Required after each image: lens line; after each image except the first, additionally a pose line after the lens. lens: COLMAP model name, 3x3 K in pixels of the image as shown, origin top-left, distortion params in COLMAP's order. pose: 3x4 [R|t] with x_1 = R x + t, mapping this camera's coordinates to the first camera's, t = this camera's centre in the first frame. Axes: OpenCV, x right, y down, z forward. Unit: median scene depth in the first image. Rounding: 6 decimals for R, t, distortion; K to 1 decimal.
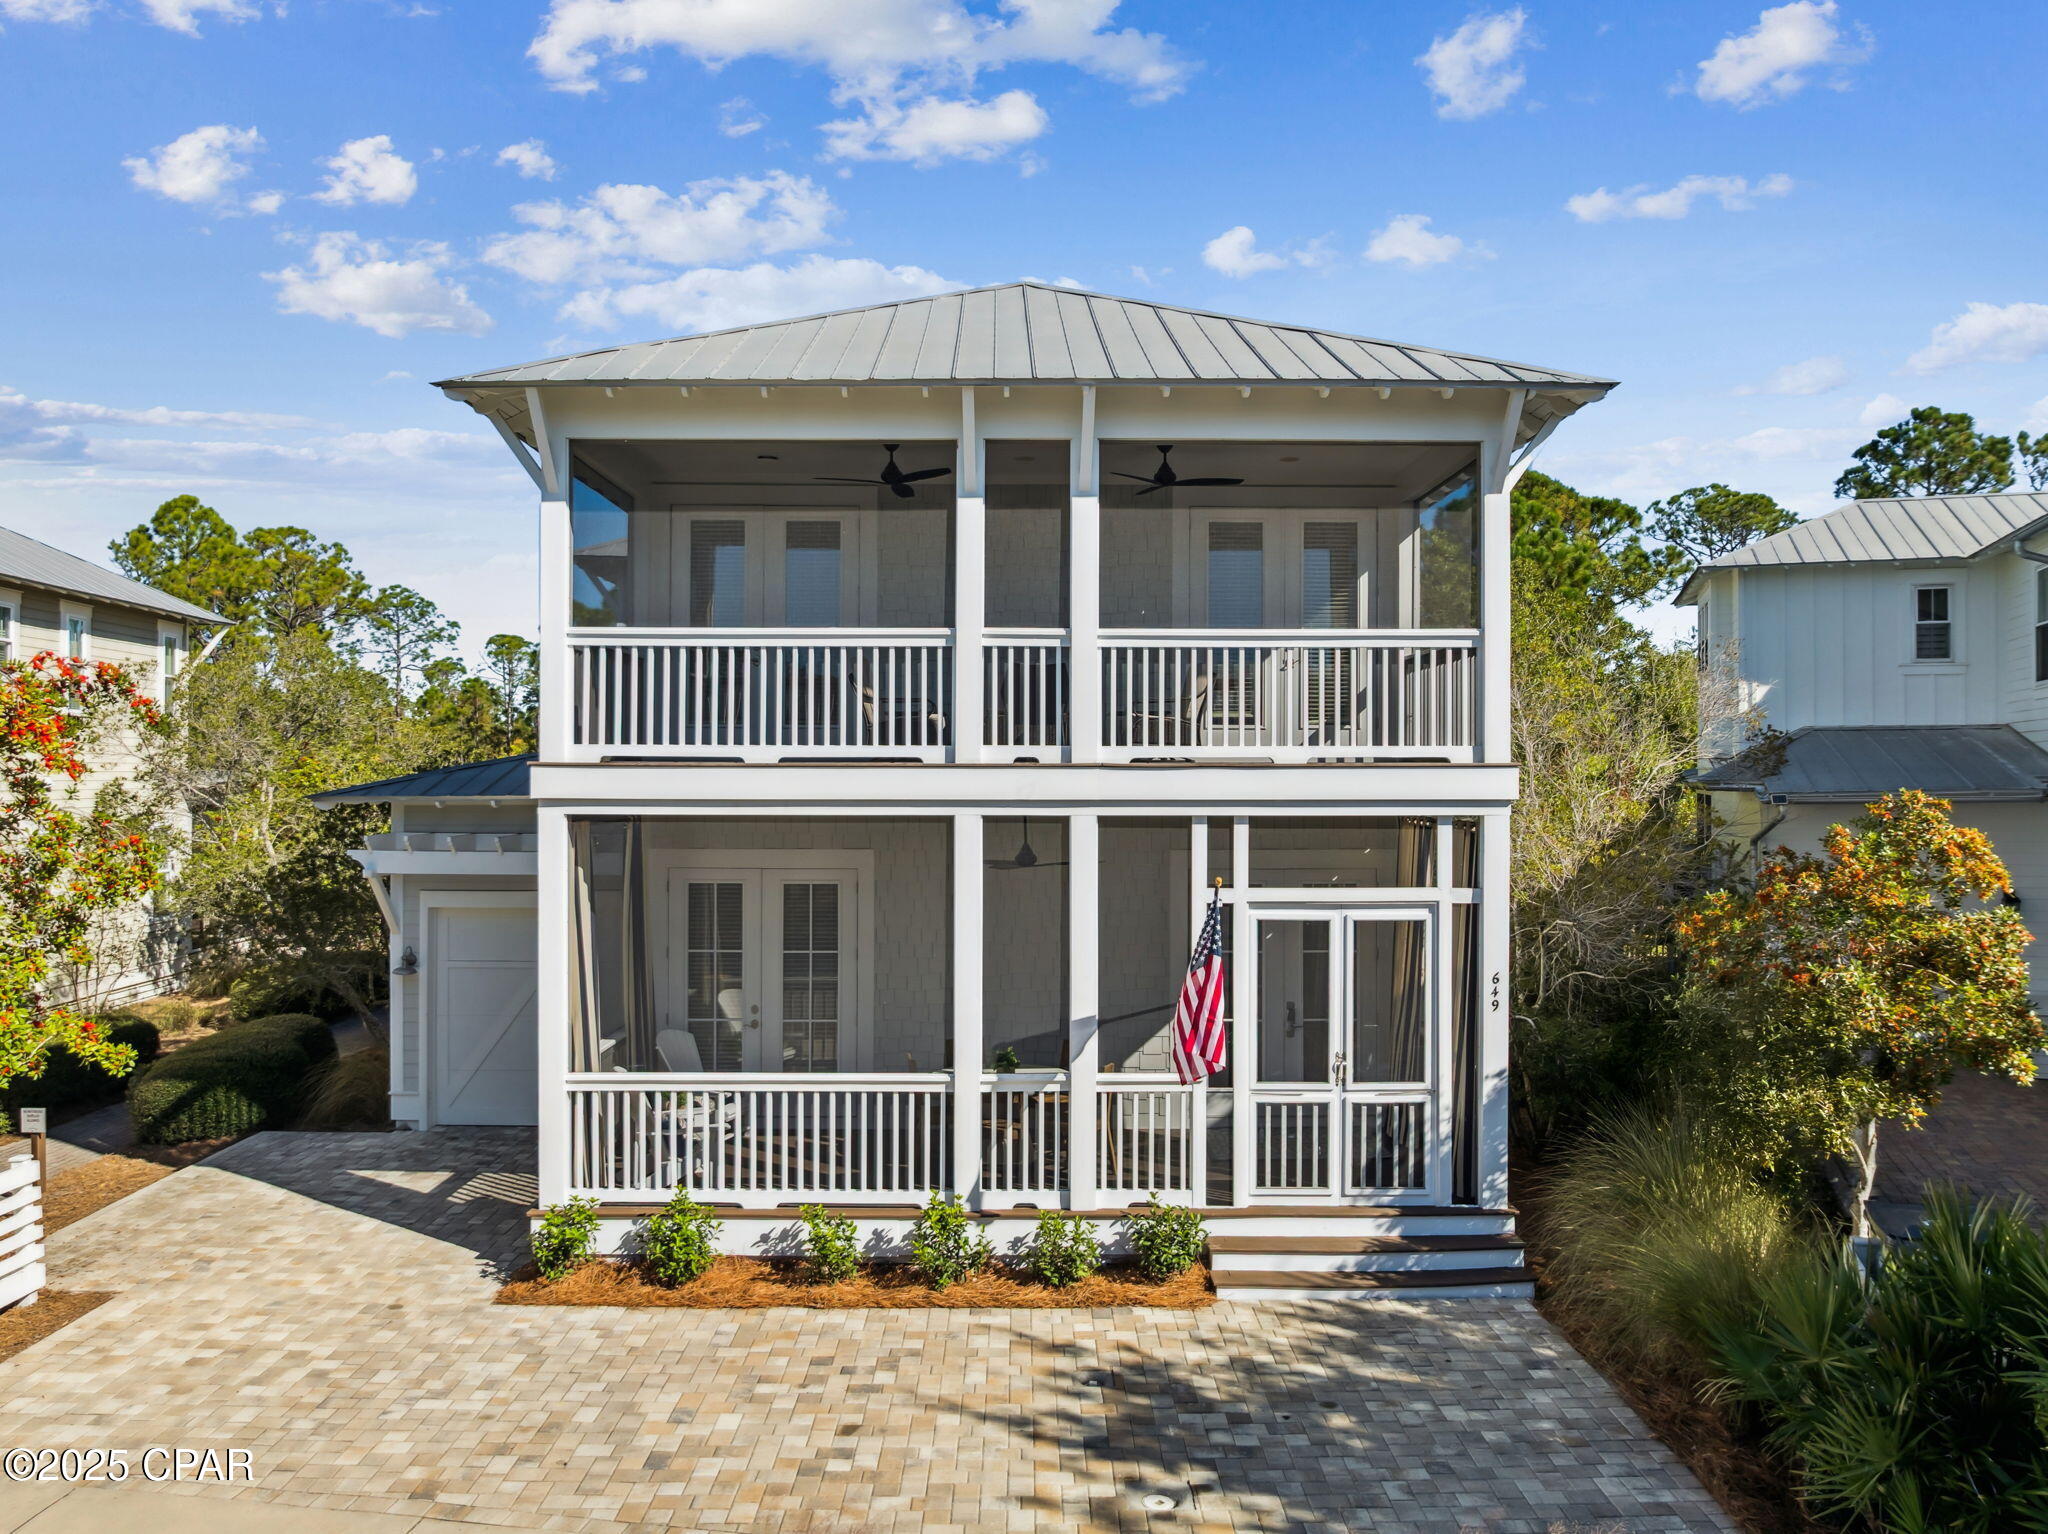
lens RADIAL K [[1457.4, 0, 1015.9], [0, 1457.4, 769.7], [0, 0, 1]] dist [-0.068374, 0.042895]
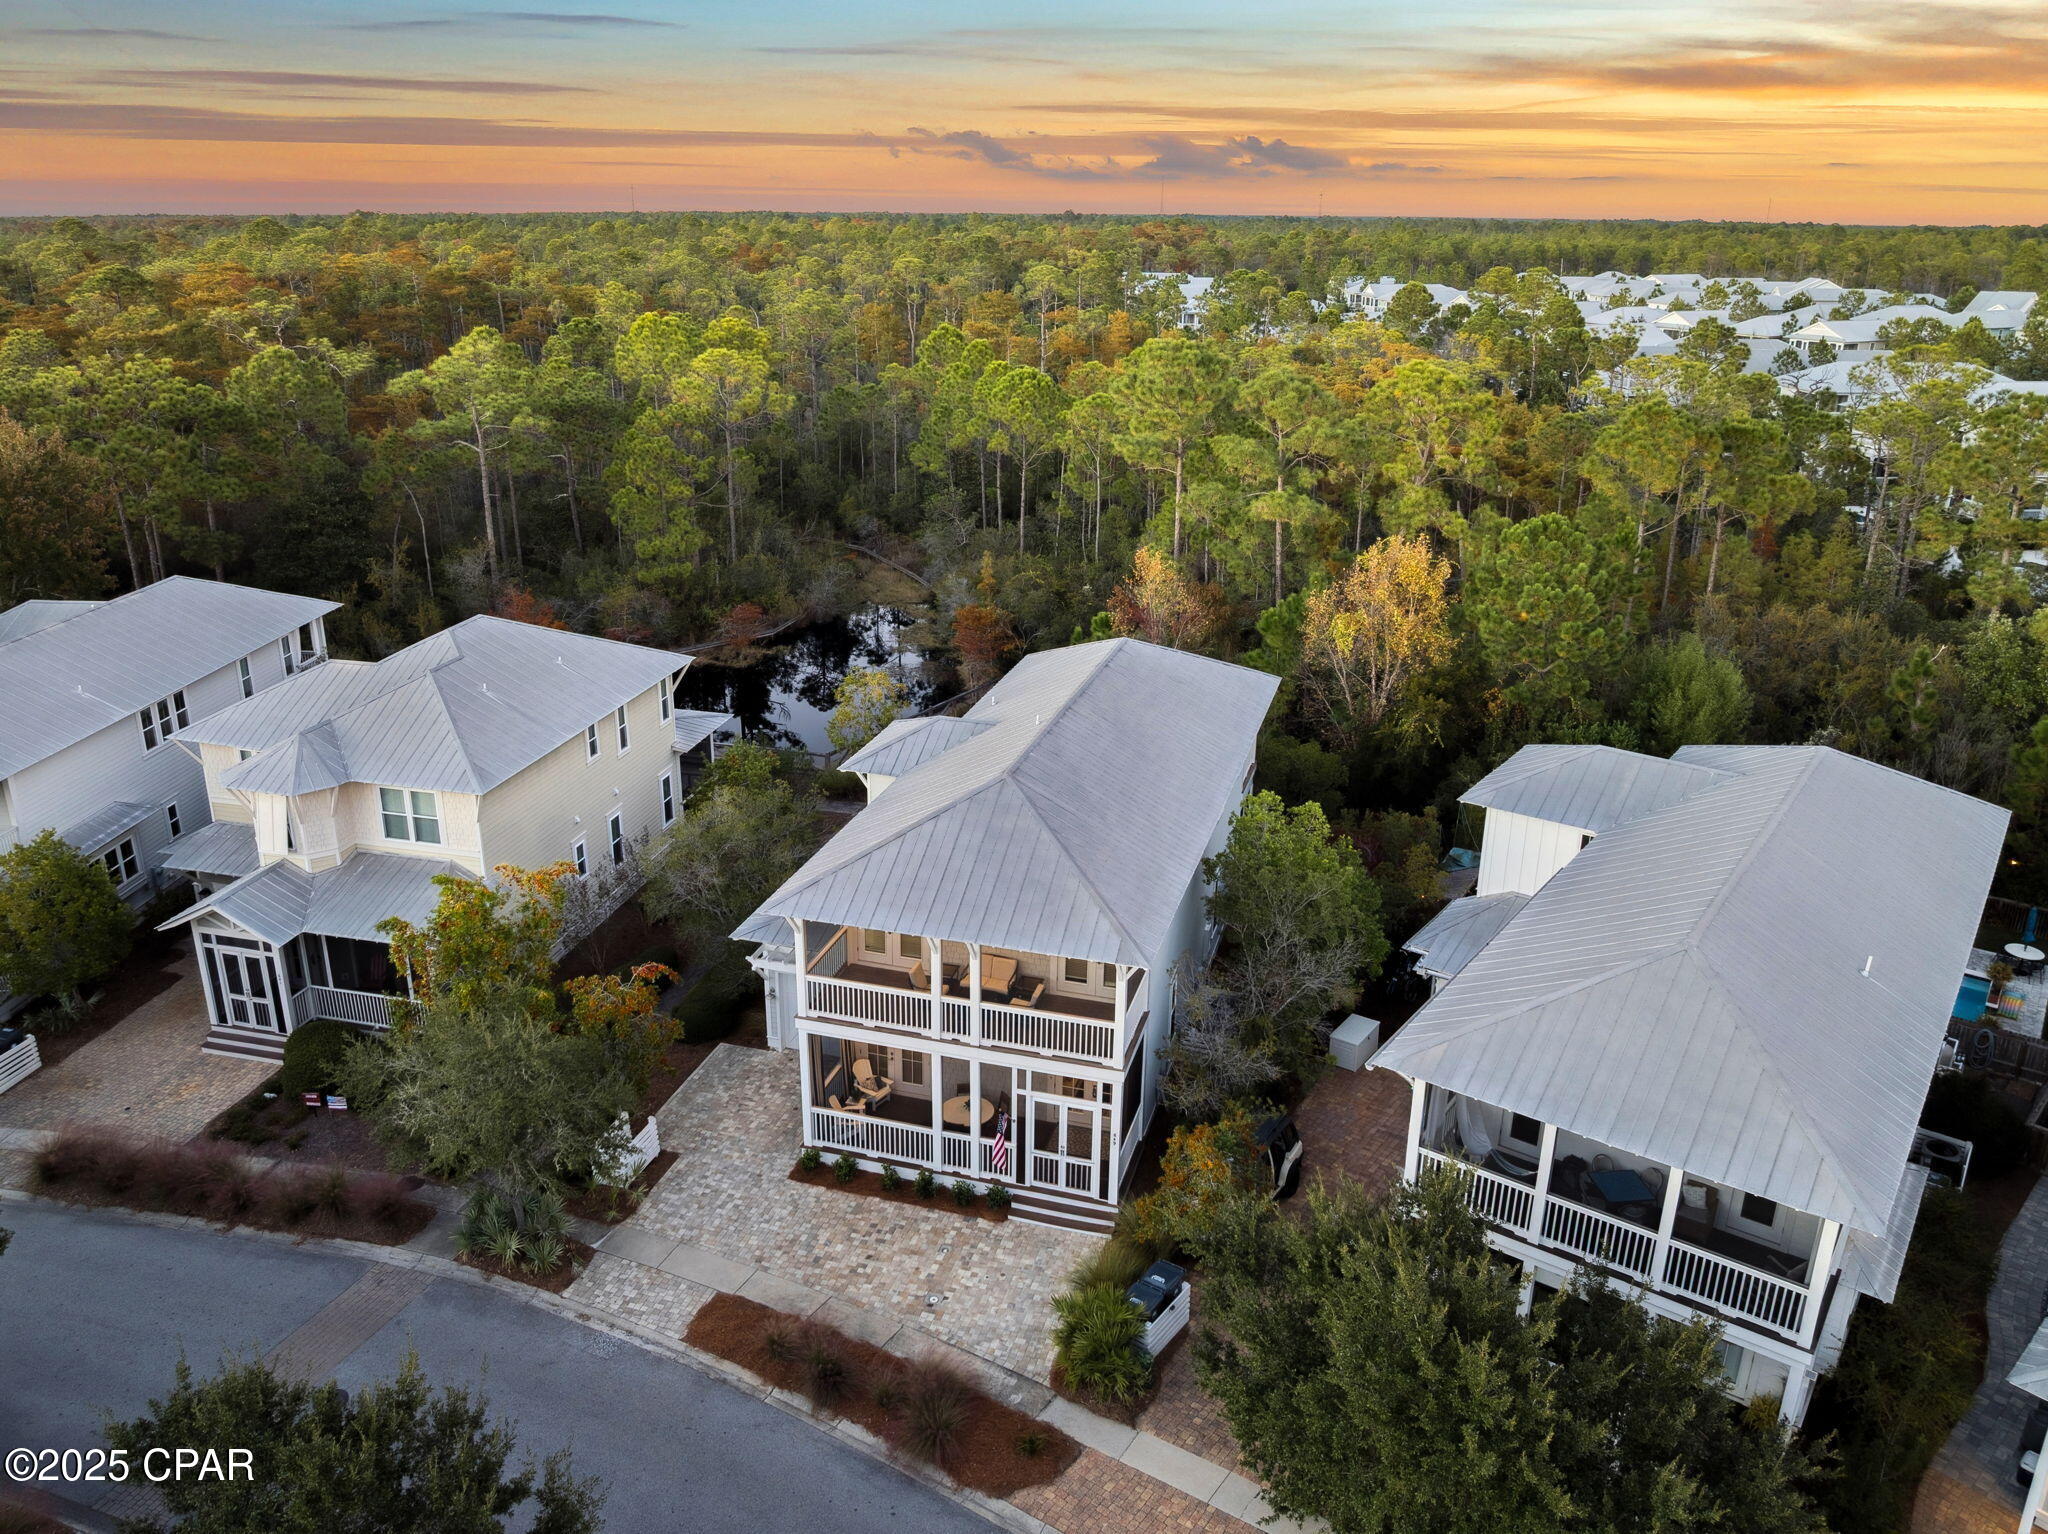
lens RADIAL K [[1512.7, 0, 1013.5], [0, 1512.7, 734.3], [0, 0, 1]] dist [-0.038749, 0.001447]
pose [[0.954881, 0.104771, -0.277896, 0.876496], [0.000940, 0.934636, 0.355604, -1.620079], [0.296989, -0.339821, 0.892367, -1.398529]]
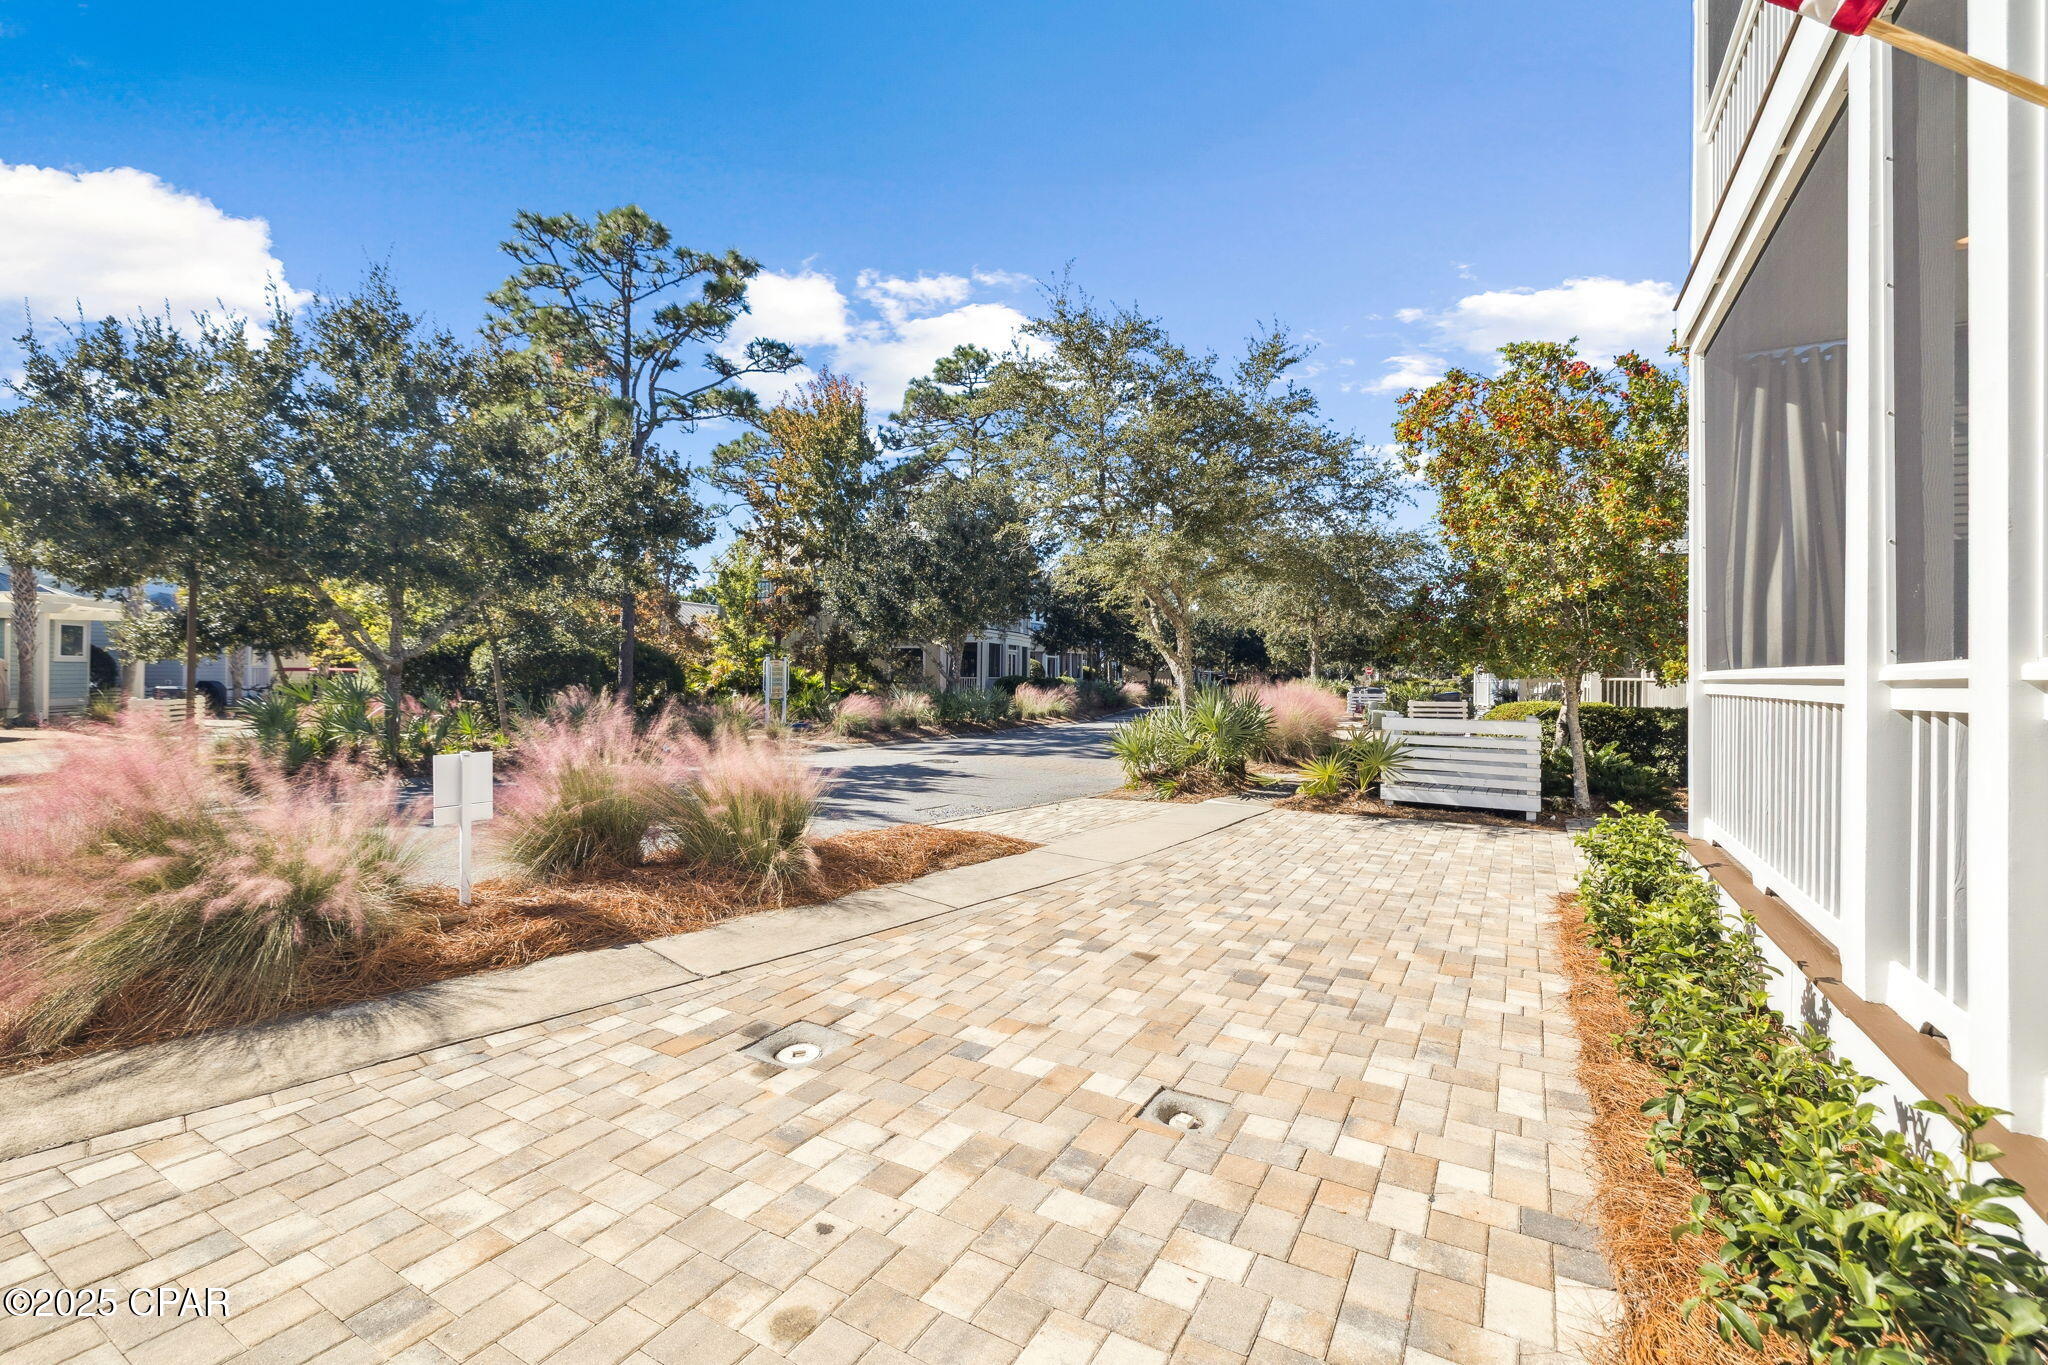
lens RADIAL K [[879.0, 0, 1024.0], [0, 879.0, 682.5], [0, 0, 1]] dist [-0.000372, -0.000086]
pose [[-0.503065, -0.002079, -0.864246, 0.303338], [0.000955, 0.999995, -0.002962, 0.219316], [0.864248, -0.002315, -0.503061, 0.921643]]
